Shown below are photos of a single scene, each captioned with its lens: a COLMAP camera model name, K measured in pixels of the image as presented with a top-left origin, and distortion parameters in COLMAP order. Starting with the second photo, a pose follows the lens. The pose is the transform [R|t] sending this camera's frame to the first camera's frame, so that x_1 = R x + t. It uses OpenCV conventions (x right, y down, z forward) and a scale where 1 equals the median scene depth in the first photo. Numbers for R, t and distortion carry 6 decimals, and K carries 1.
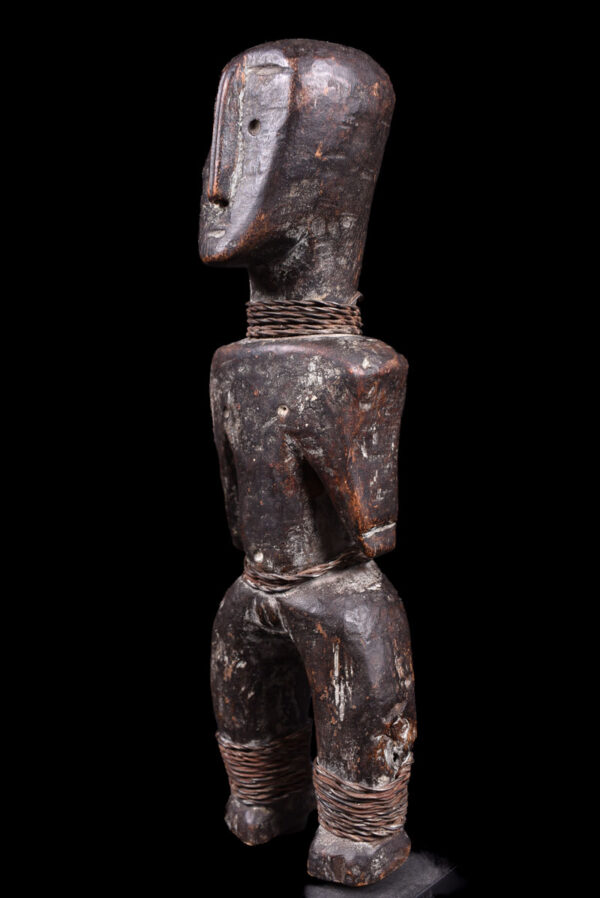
lens RADIAL K [[922.3, 0, 296.8], [0, 922.3, 449.6], [0, 0, 1]] dist [-0.094633, 0.000000]
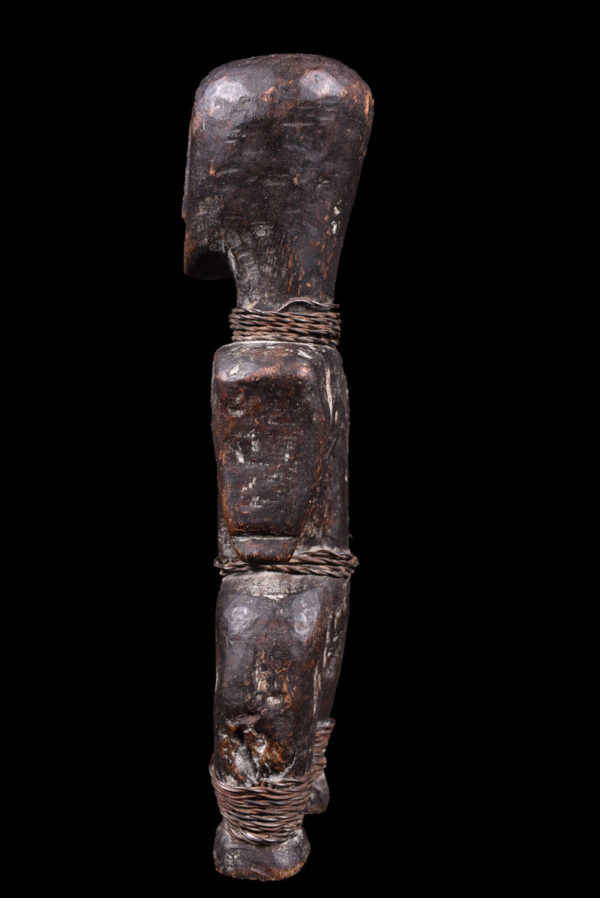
lens RADIAL K [[922.3, 0, 301.3], [0, 922.3, 449.7], [0, 0, 1]] dist [-0.094633, 0.000000]
pose [[0.511583, 0.120496, -0.850743, 0.964109], [-0.113806, 0.990897, 0.071911, -0.085611], [0.851664, 0.060031, 0.520639, 0.520693]]
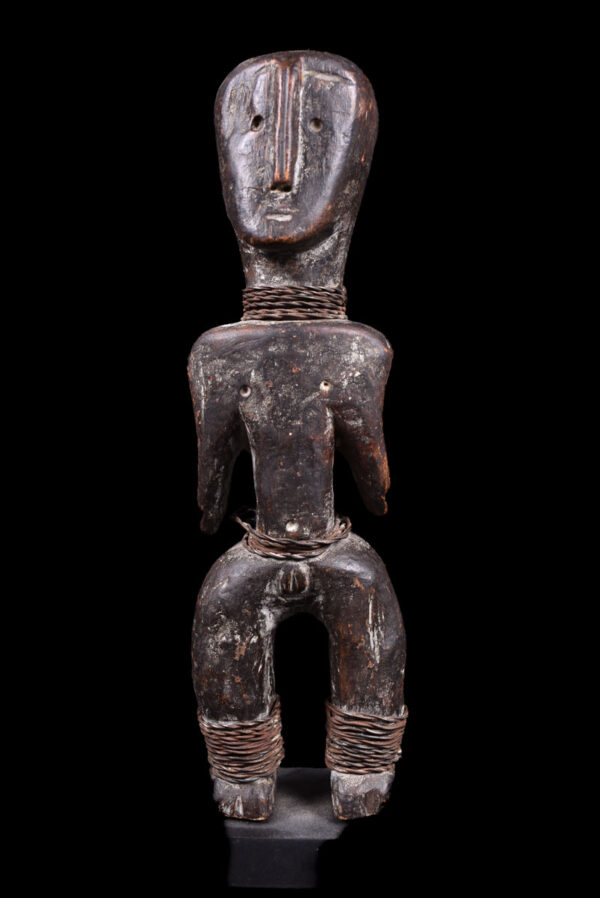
lens RADIAL K [[922.3, 0, 299.5], [0, 922.3, 451.6], [0, 0, 1]] dist [-0.094633, 0.000000]
pose [[0.744090, -0.037911, 0.667003, -0.762859], [0.068085, 0.997494, -0.019259, 0.053563], [-0.664601, 0.059743, 0.744806, 0.211809]]
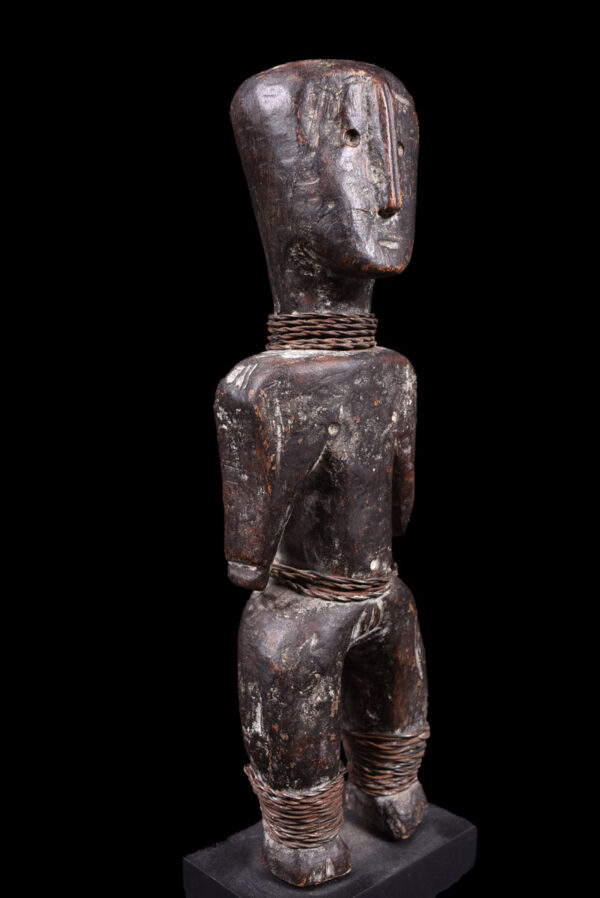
lens RADIAL K [[922.3, 0, 297.9], [0, 922.3, 447.9], [0, 0, 1]] dist [-0.094633, 0.000000]
pose [[0.084551, -0.111267, 0.990187, -1.077135], [0.141404, 0.985028, 0.098613, -0.126882], [-0.986335, 0.131679, 0.099019, 1.002945]]
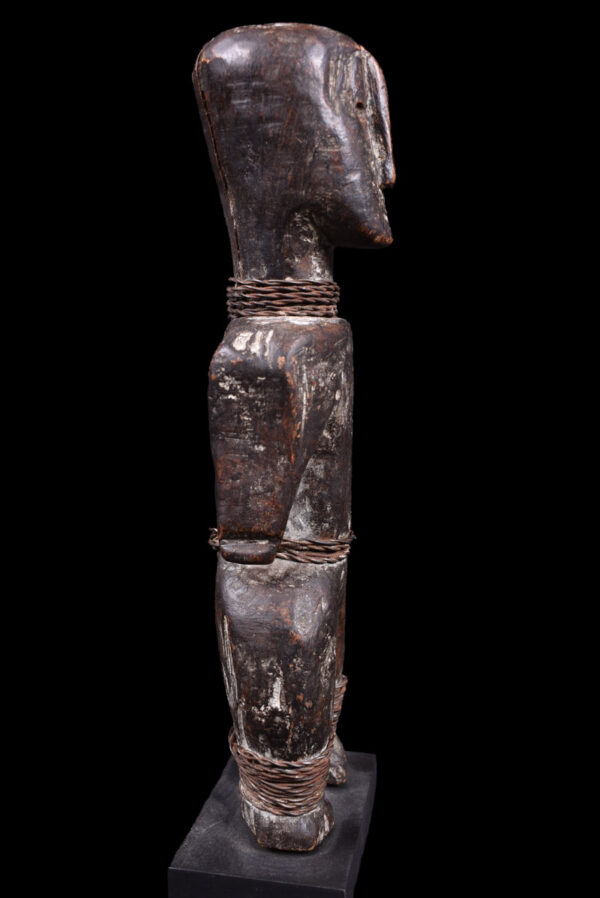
lens RADIAL K [[922.3, 0, 298.5], [0, 922.3, 449.9], [0, 0, 1]] dist [-0.094633, 0.000000]
pose [[-0.534950, -0.121307, 0.836130, -0.919648], [0.107672, 0.971781, 0.209876, -0.202371], [-0.837995, 0.202301, -0.506793, 1.628049]]
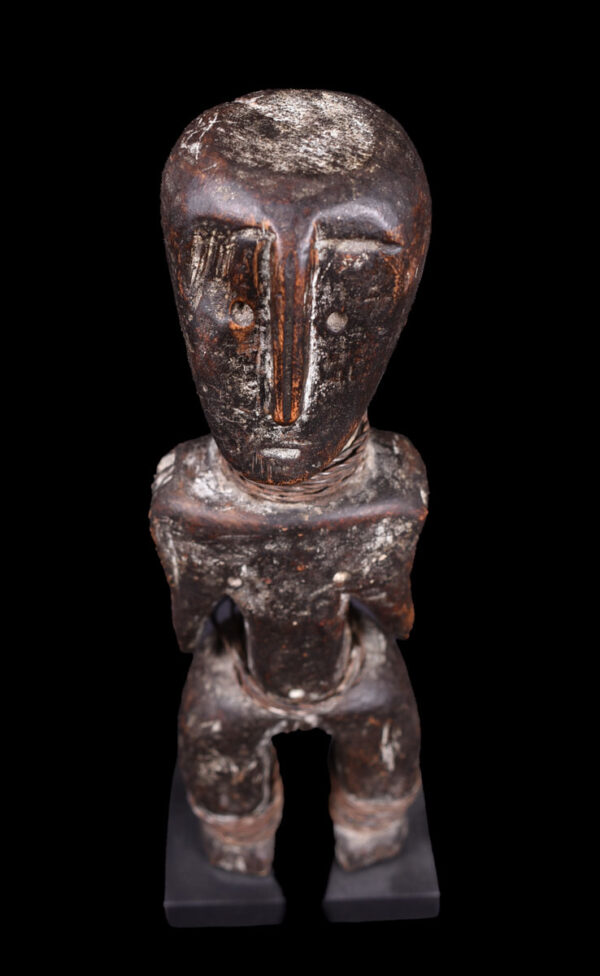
lens RADIAL K [[1231.0, 0, 306.2], [0, 1231.0, 484.9], [0, 0, 1]] dist [-0.144376, 0.000000]
pose [[0.694068, -0.481764, 0.534952, -0.582277], [0.069150, 0.784260, 0.616566, -0.782541], [-0.716581, -0.390947, 0.577643, 0.415271]]
